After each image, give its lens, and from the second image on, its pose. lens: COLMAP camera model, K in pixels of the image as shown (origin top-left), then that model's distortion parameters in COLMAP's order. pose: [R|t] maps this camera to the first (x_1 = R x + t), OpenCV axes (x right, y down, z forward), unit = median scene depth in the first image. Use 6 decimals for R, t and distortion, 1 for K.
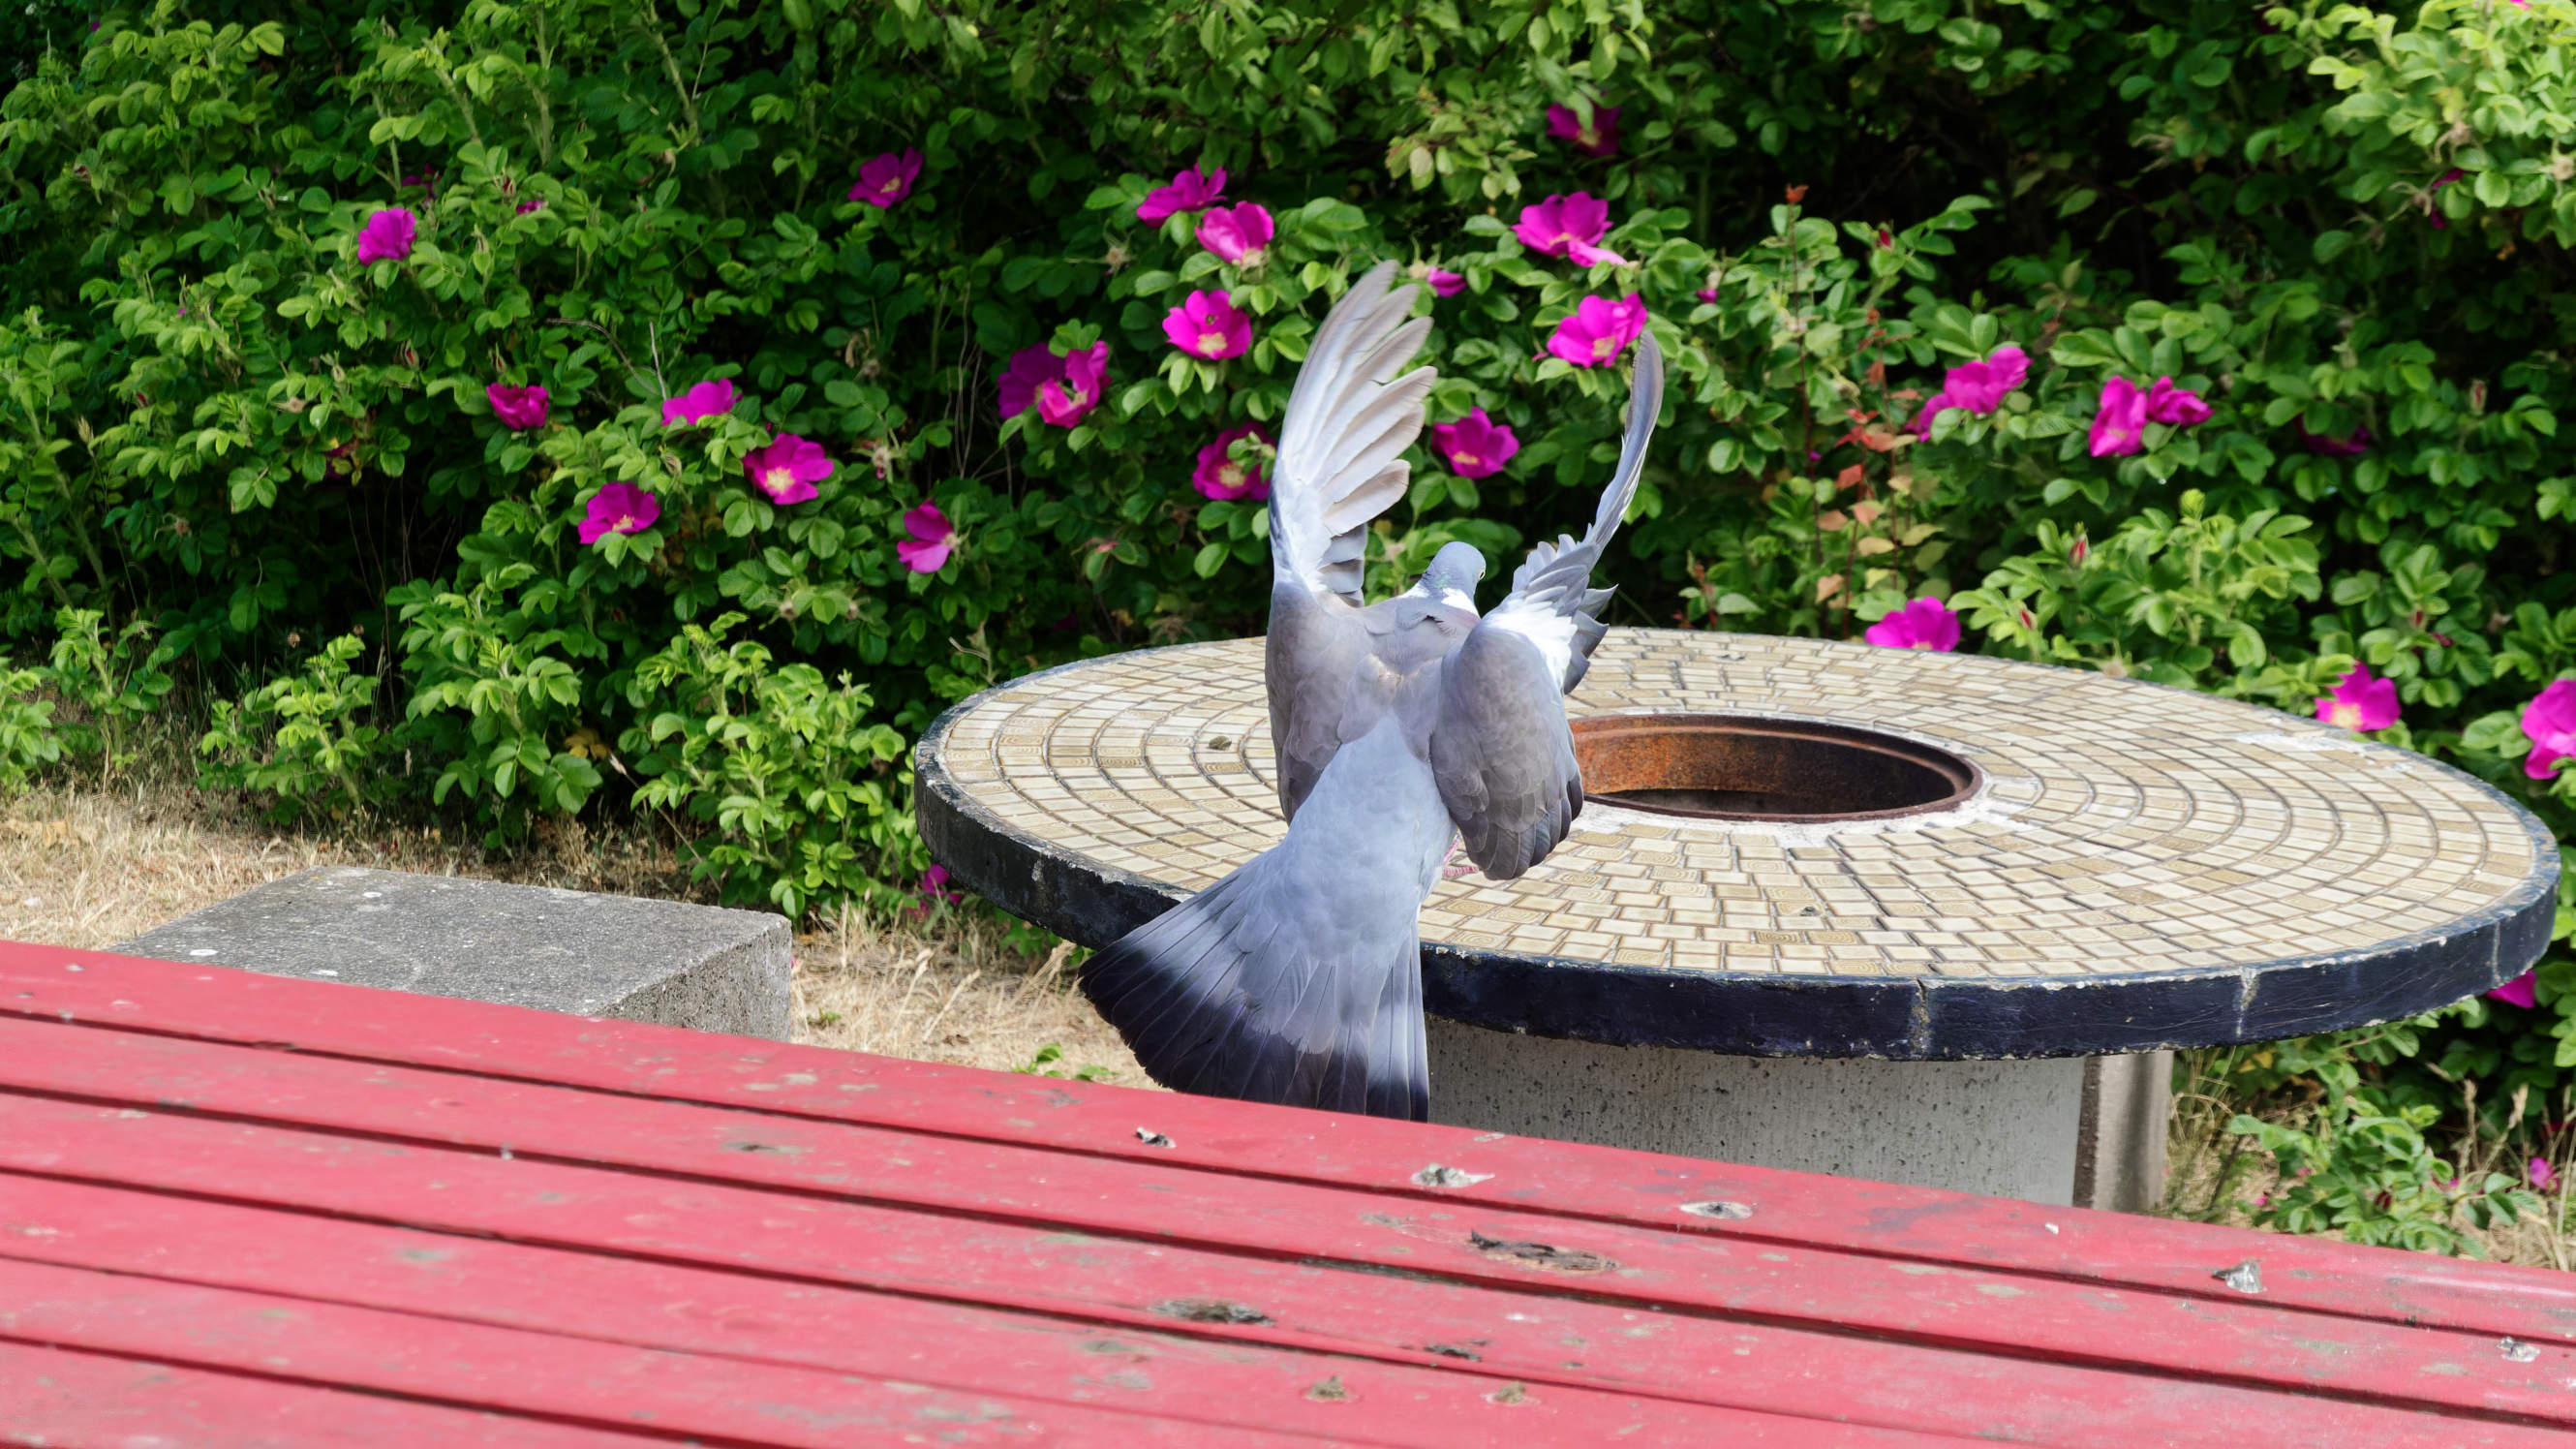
lens RADIAL K [[8416.8, 0, 1291.0], [0, 8416.8, 728.4], [0, 0, 1]] dist [0.149393, 0.000000]
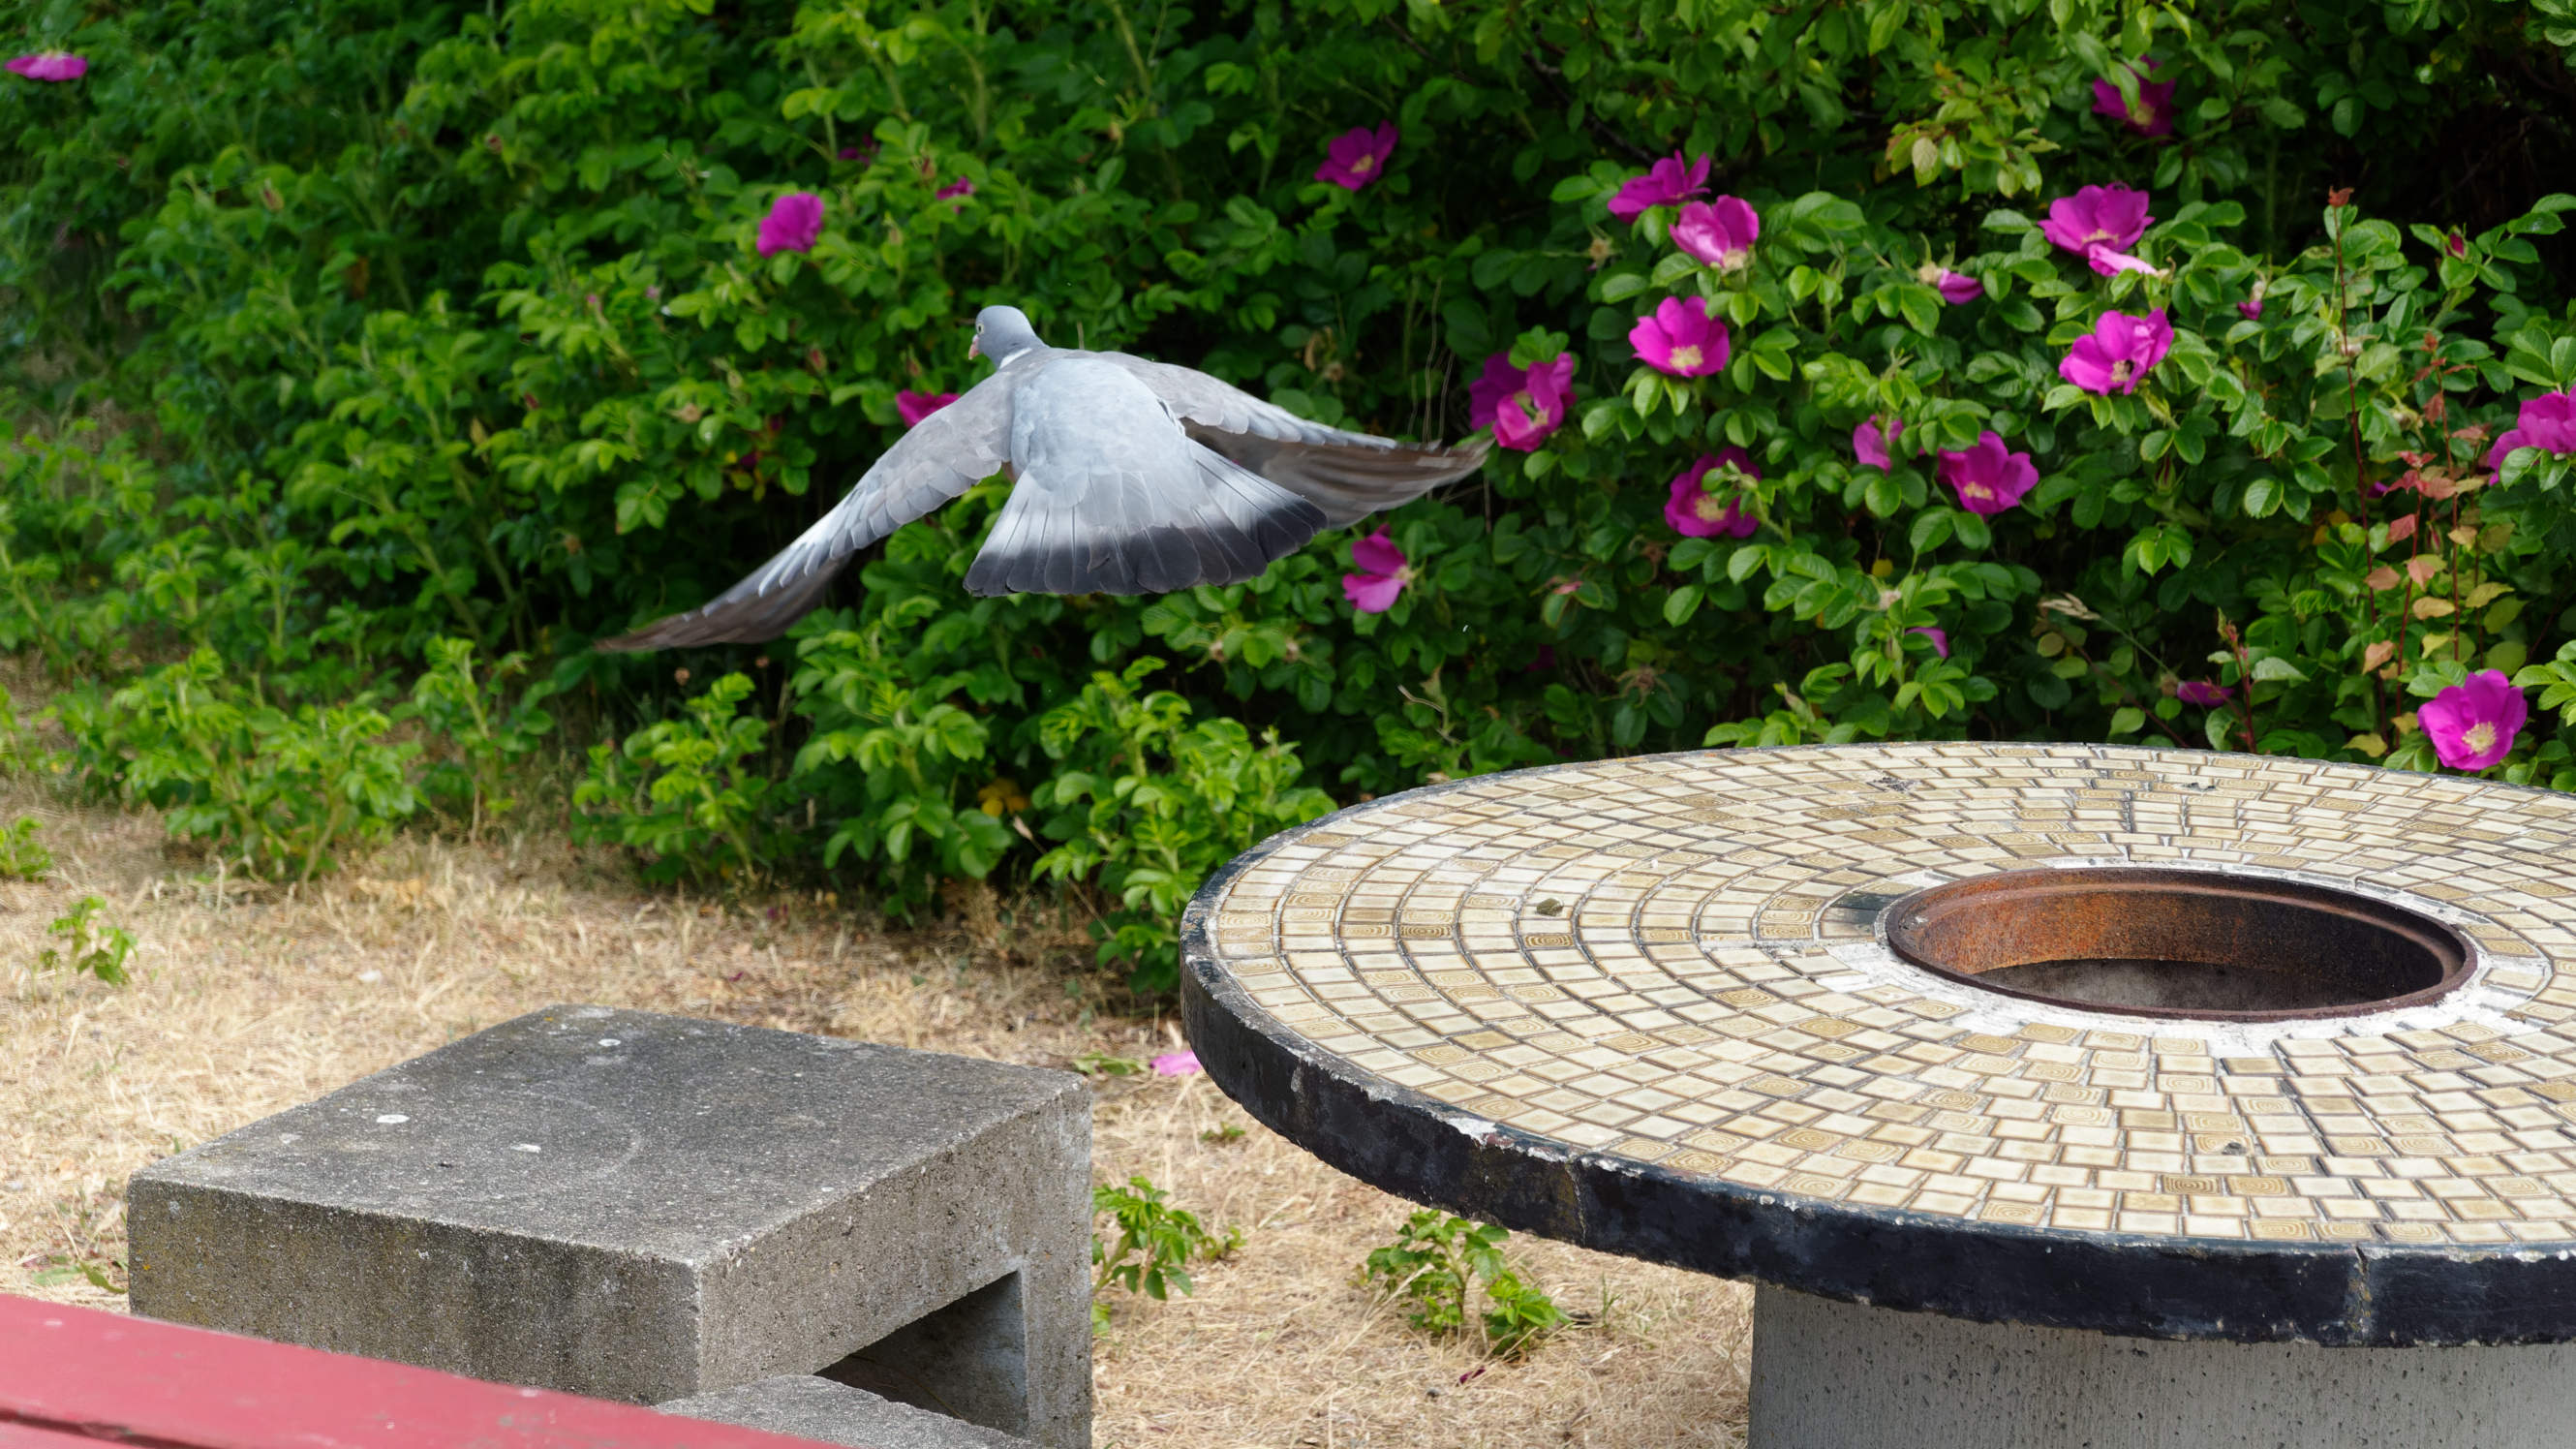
lens RADIAL K [[8416.8, 0, 1282.8], [0, 8416.8, 720.1], [0, 0, 1]] dist [0.149393, 0.000000]
pose [[0.995666, 0.007369, -0.092713, 0.030106], [-0.006055, 0.999877, 0.014447, -0.020342], [0.092808, -0.013823, 0.995588, 0.121777]]
